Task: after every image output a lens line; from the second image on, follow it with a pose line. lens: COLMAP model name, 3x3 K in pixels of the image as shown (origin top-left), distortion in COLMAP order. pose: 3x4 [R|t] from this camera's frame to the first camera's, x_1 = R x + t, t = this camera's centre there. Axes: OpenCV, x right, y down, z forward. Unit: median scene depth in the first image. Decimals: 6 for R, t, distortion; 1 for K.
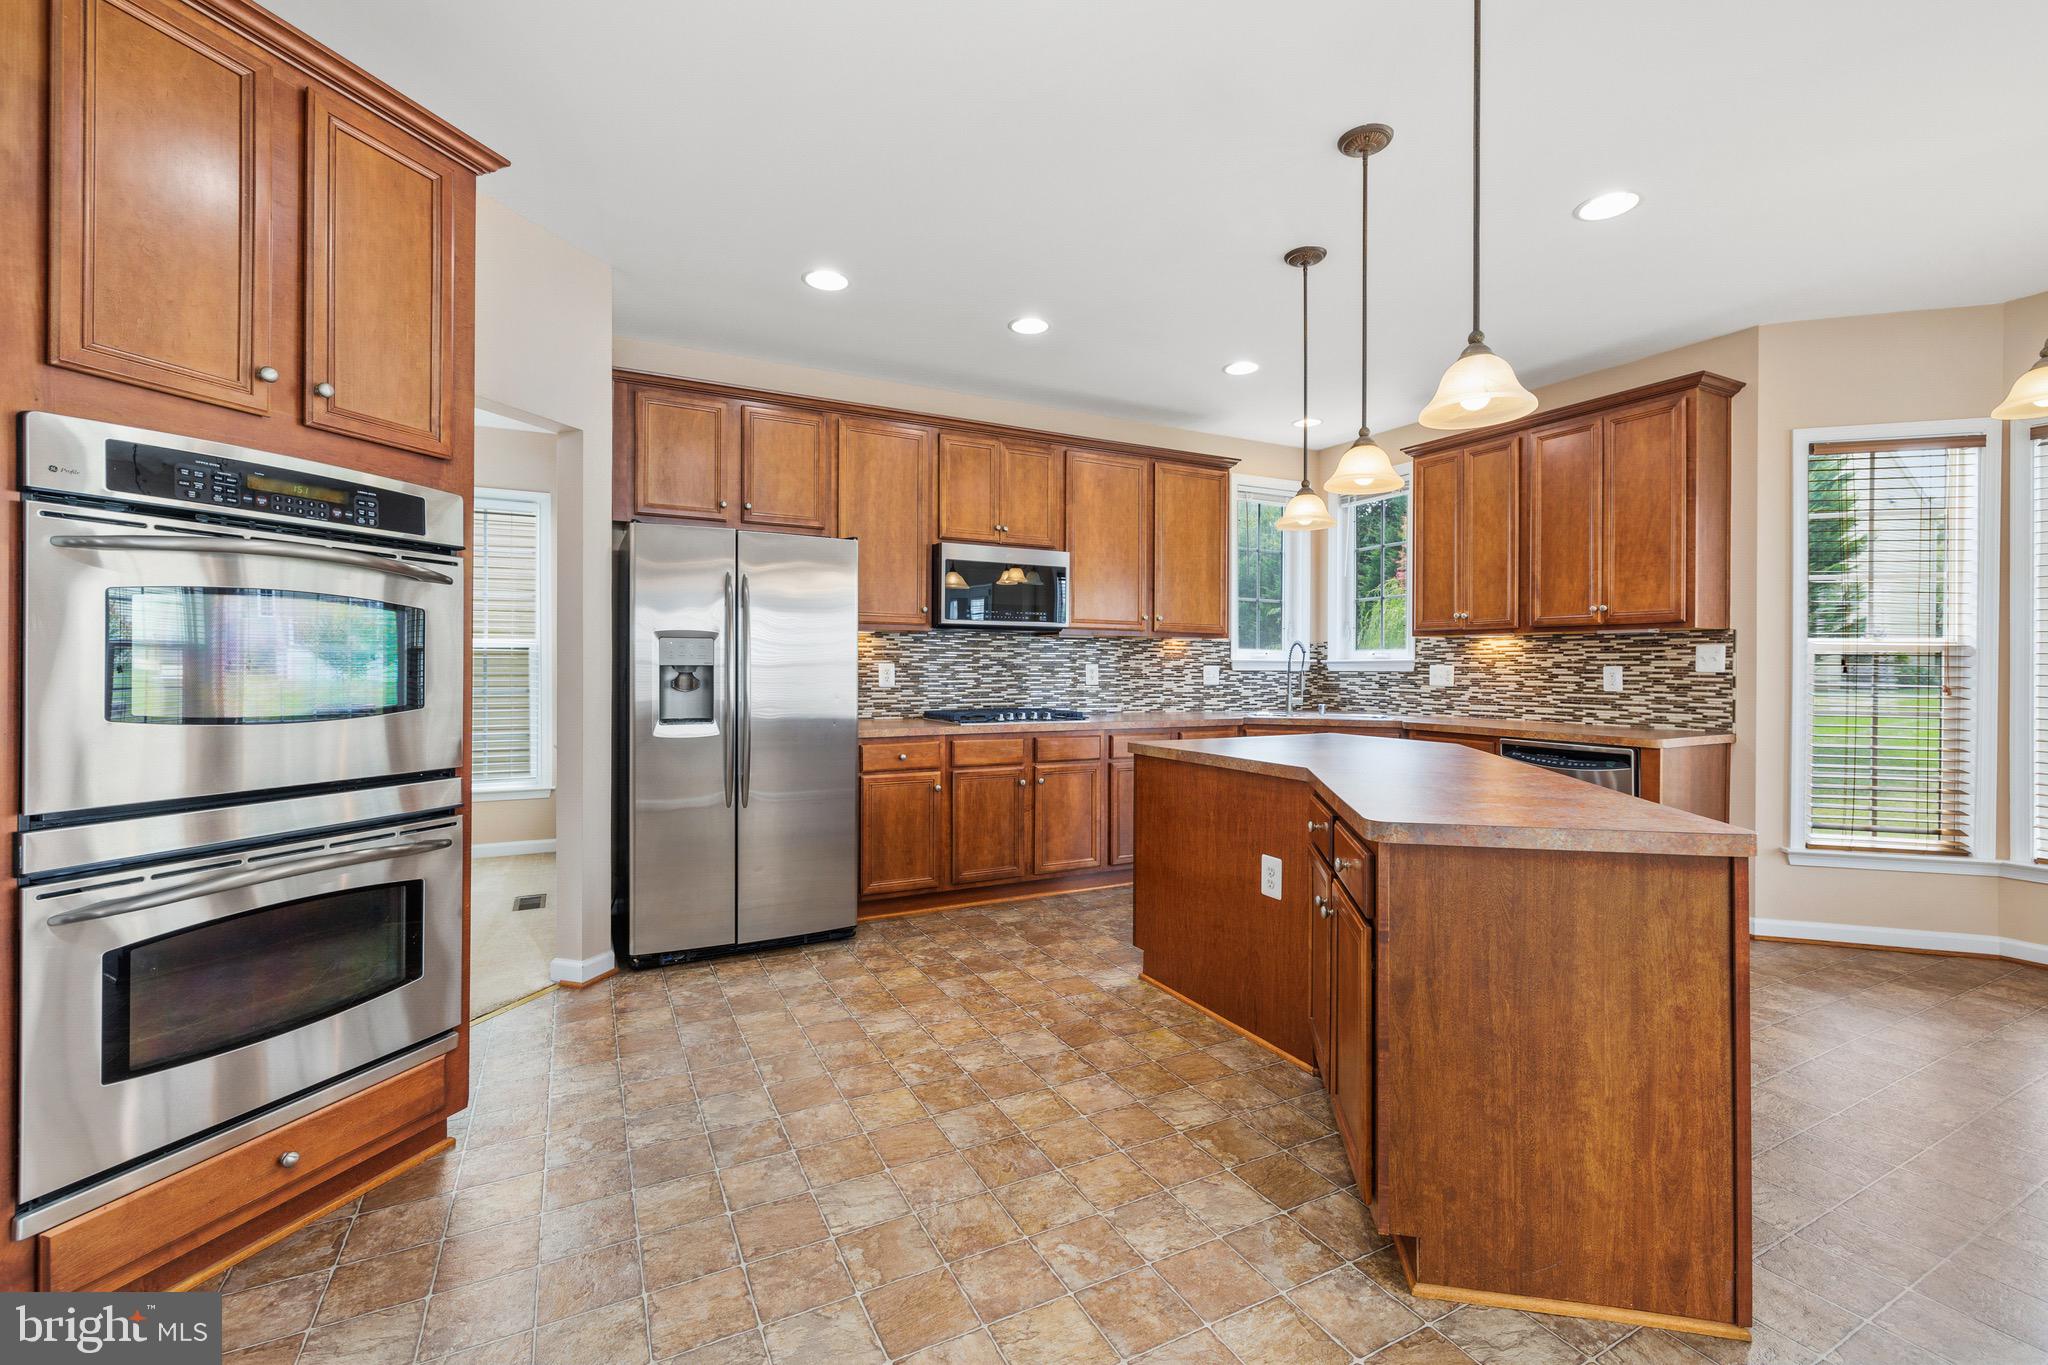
lens RADIAL K [[866.6, 0, 1022.5], [0, 866.6, 663.3], [0, 0, 1]] dist [0.000390, -0.000387]
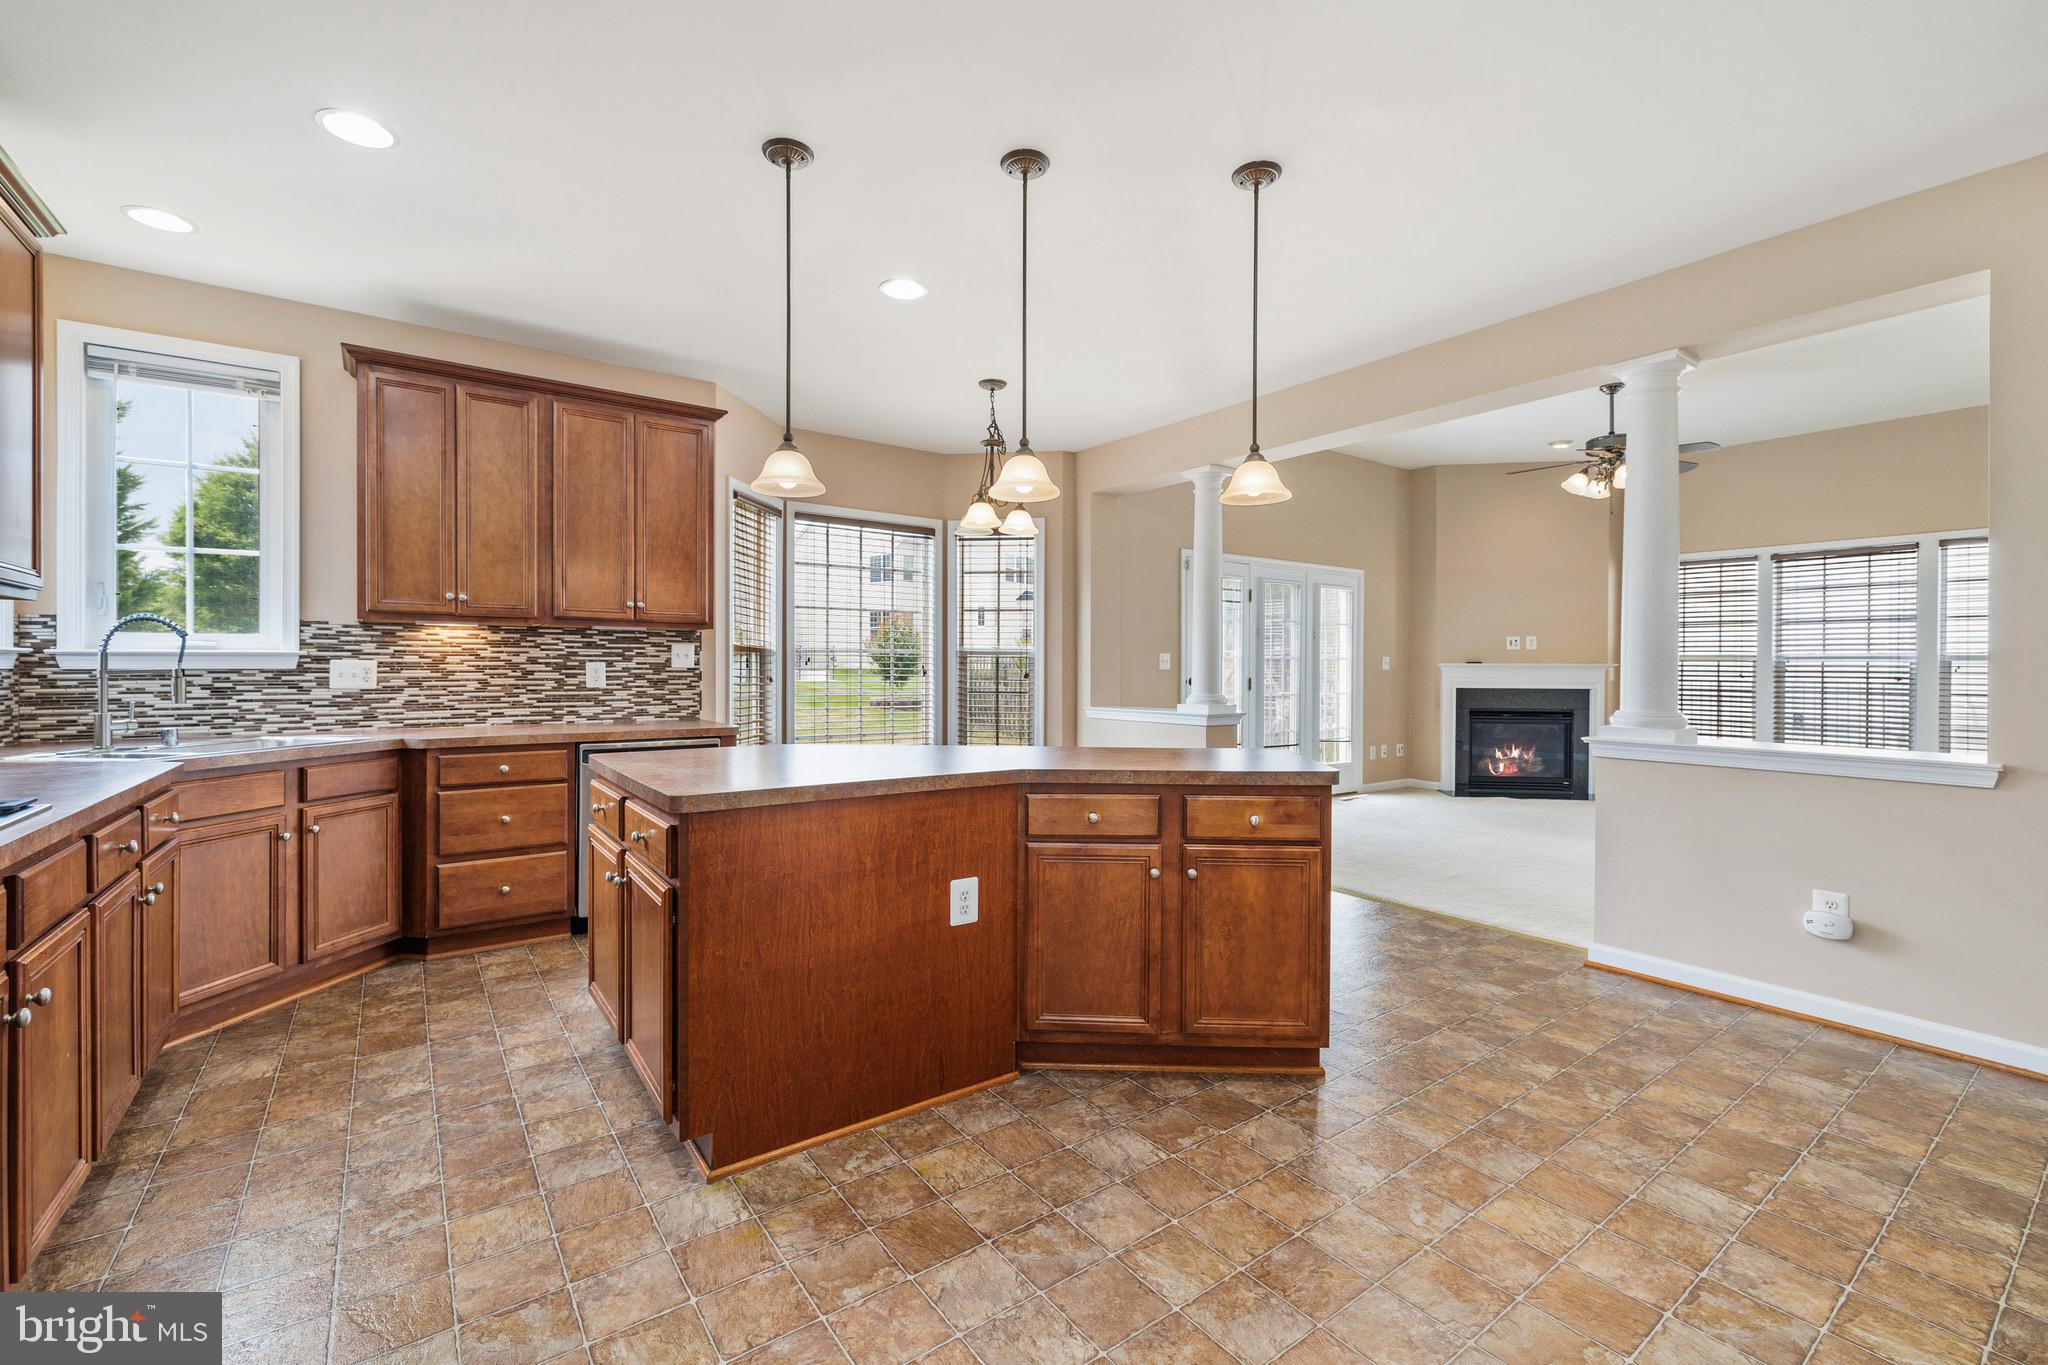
lens RADIAL K [[866.6, 0, 1018.7], [0, 866.6, 670.2], [0, 0, 1]] dist [0.000390, -0.000387]
pose [[-0.149289, -0.008429, 0.988758, -0.349265], [-0.007883, 0.999942, 0.007334, 0.001396], [-0.988762, -0.006699, -0.149347, 0.629783]]
